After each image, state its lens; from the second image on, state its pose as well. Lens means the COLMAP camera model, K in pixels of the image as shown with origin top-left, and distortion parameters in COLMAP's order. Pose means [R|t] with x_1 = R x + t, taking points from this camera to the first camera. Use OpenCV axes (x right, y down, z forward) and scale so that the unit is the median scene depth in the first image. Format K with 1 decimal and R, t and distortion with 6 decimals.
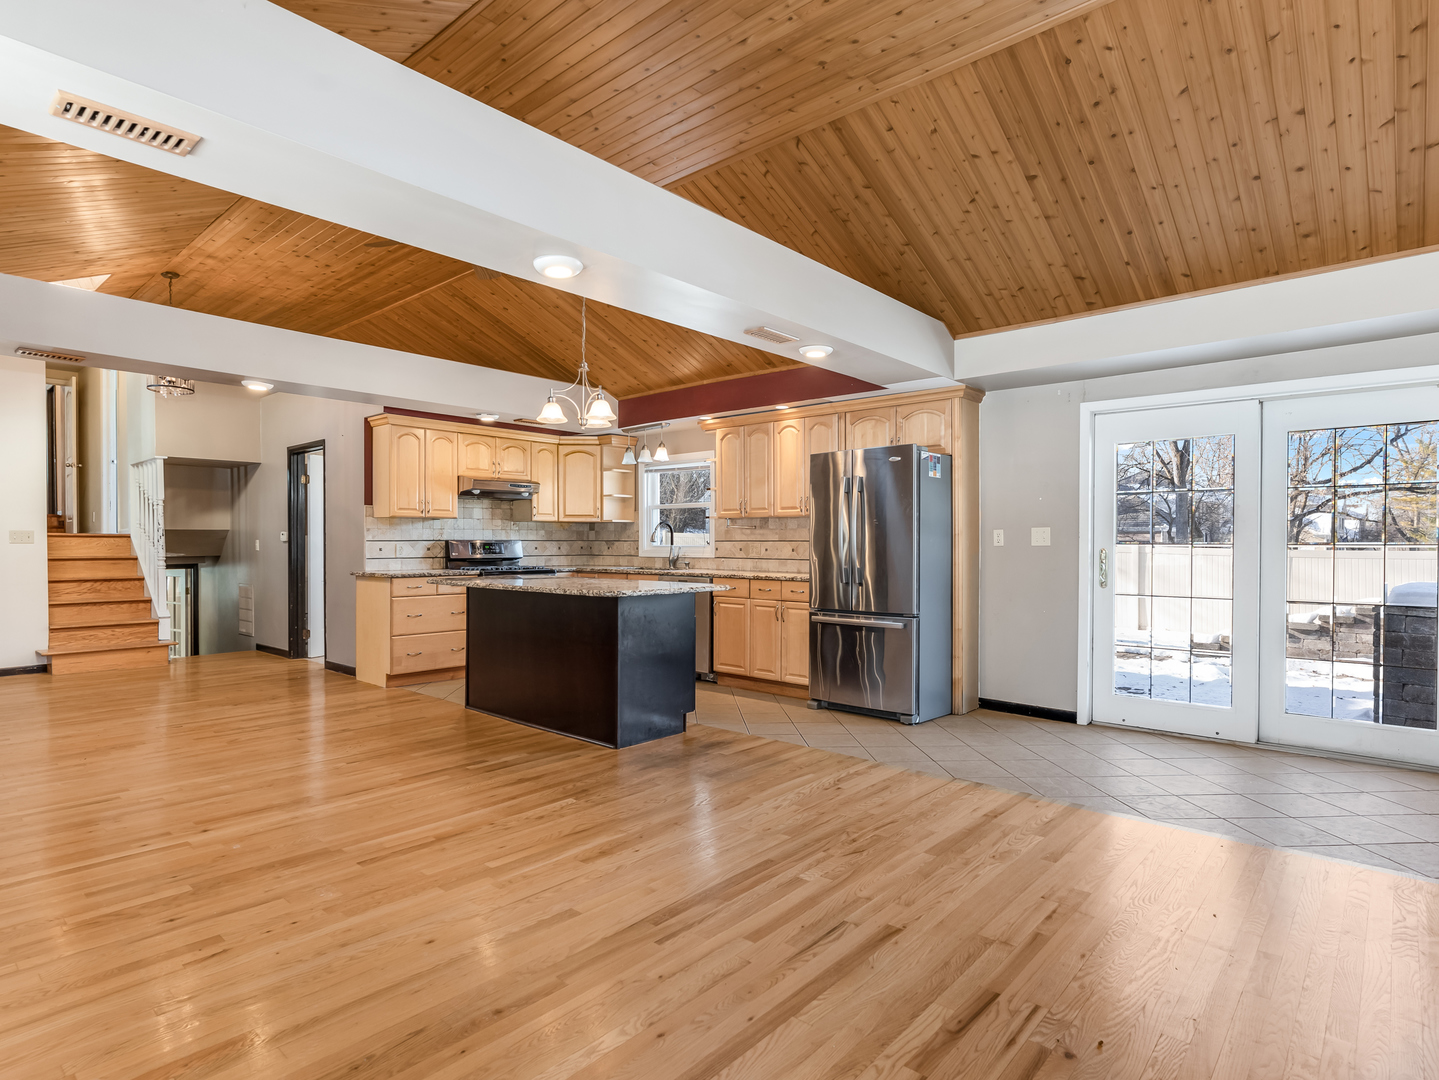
lens RADIAL K [[784.8, 0, 718.8], [0, 784.8, 554.9], [0, 0, 1]] dist [-0.008642, 0.000771]
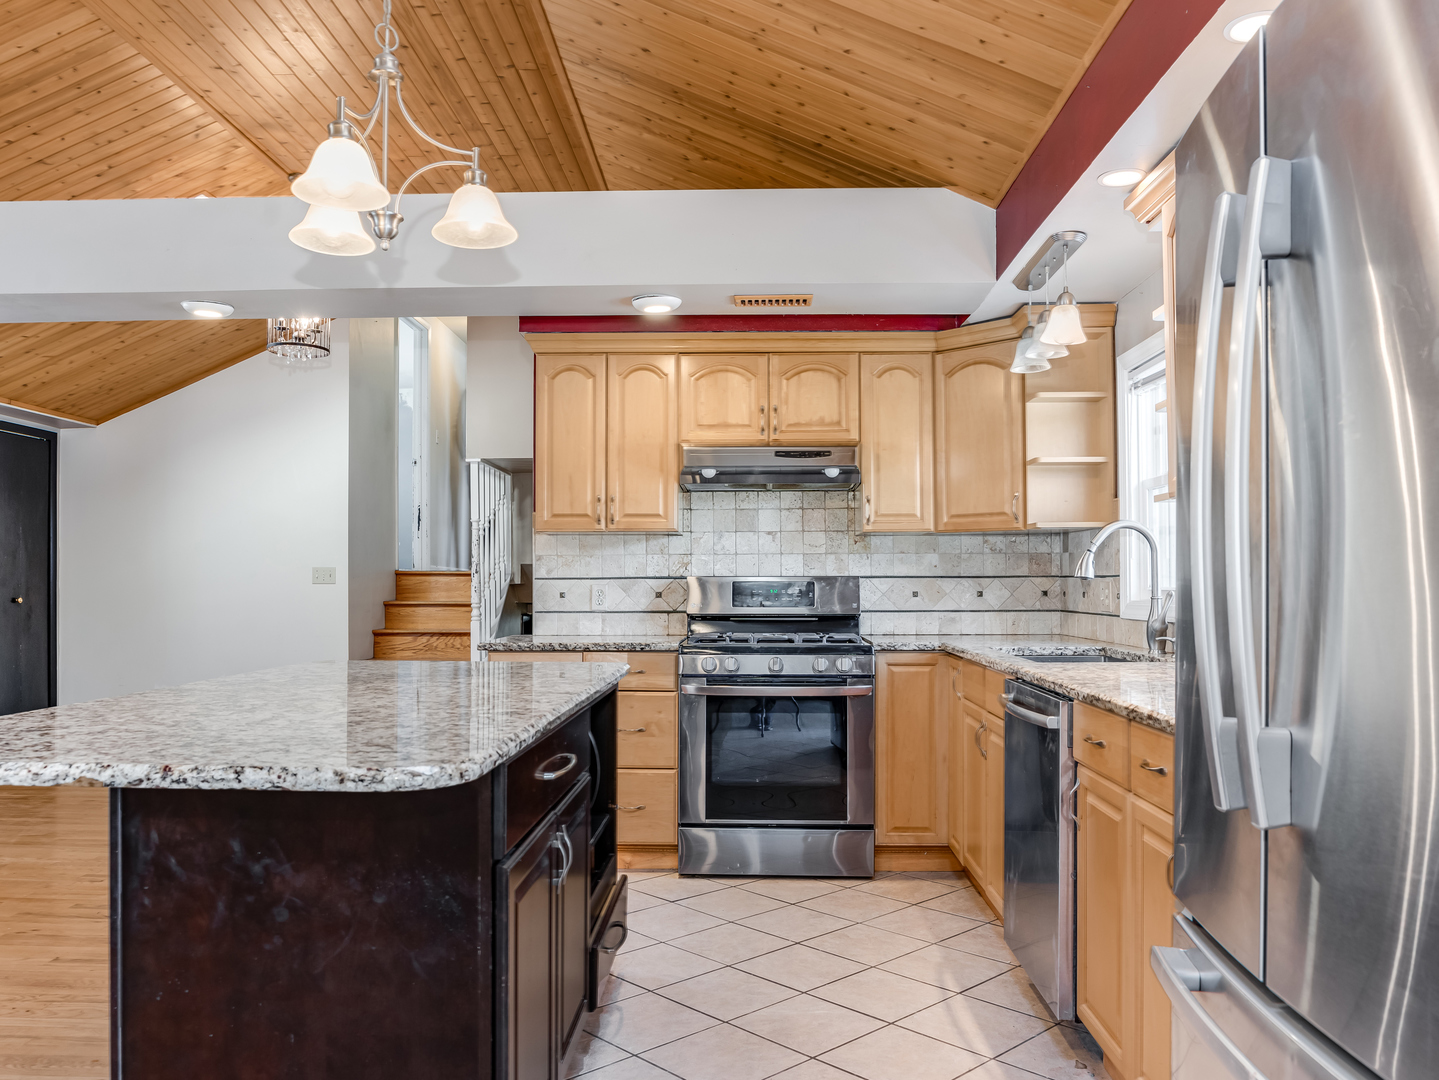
lens RADIAL K [[1145.0, 0, 683.0], [0, 1145.0, 564.4], [0, 0, 1]] dist [-0.027551, -0.000702]
pose [[0.618246, -0.014186, -0.785856, 0.387544], [-0.010304, 0.999605, -0.026151, -0.013840], [0.785917, 0.024265, 0.617856, 0.997391]]
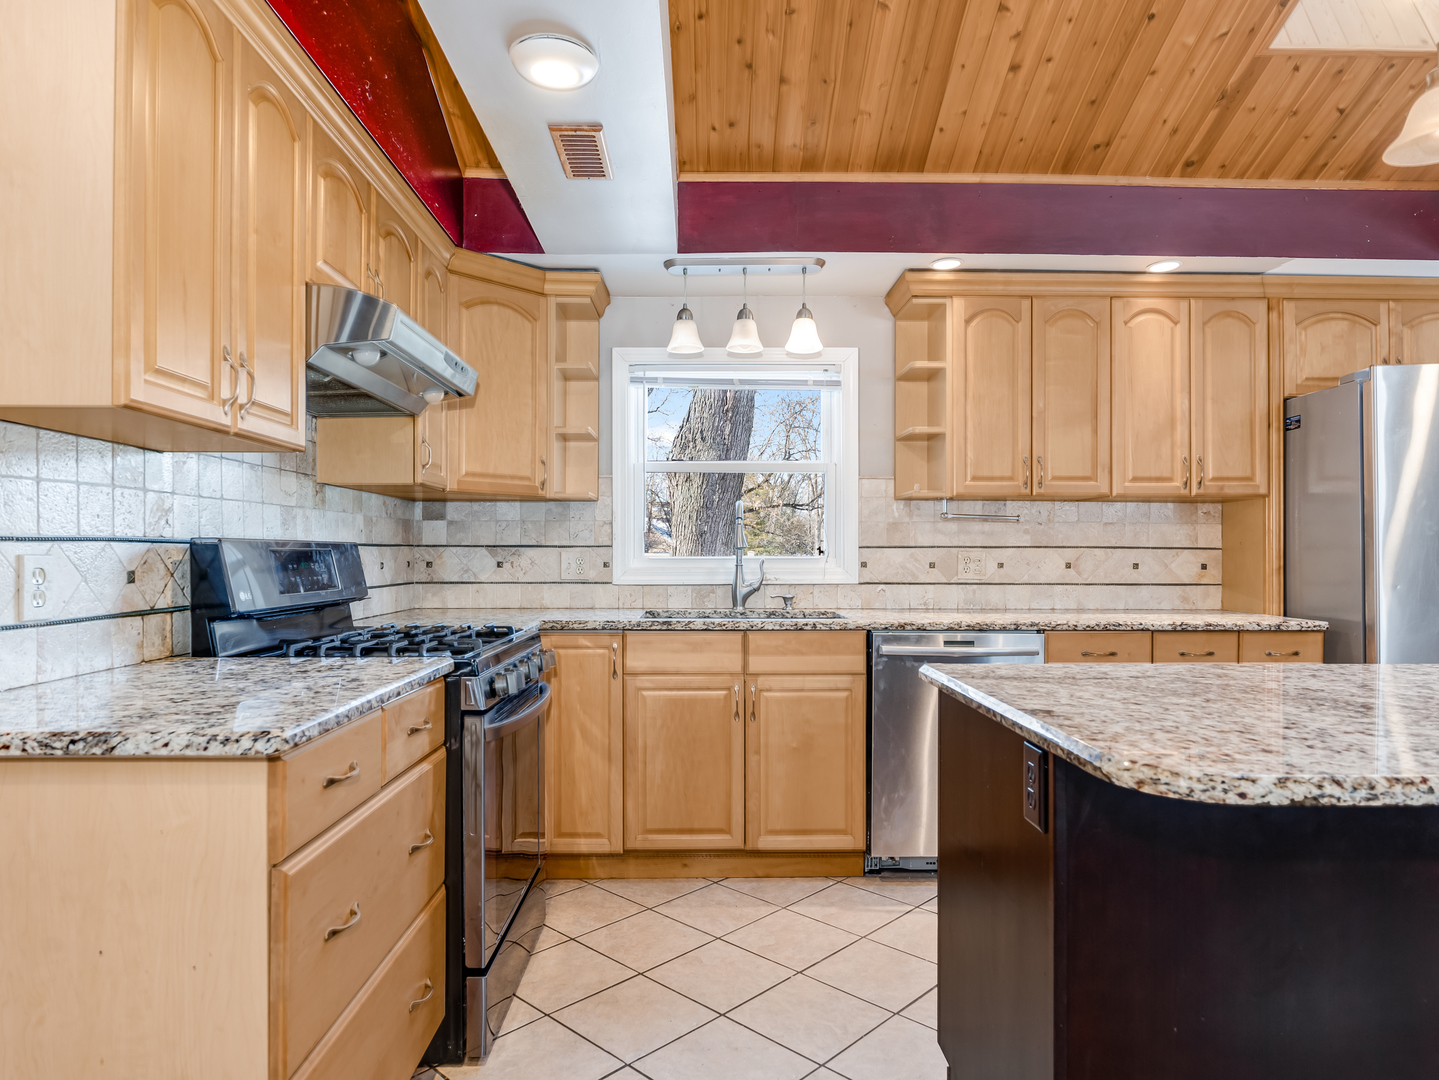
lens RADIAL K [[885.2, 0, 717.6], [0, 885.2, 550.4], [0, 0, 1]] dist [-0.021348, -0.003281]
pose [[0.730581, 0.001344, 0.682825, -0.748801], [0.009171, 0.999889, -0.011780, -0.018918], [-0.682765, 0.014869, 0.730487, 1.238063]]
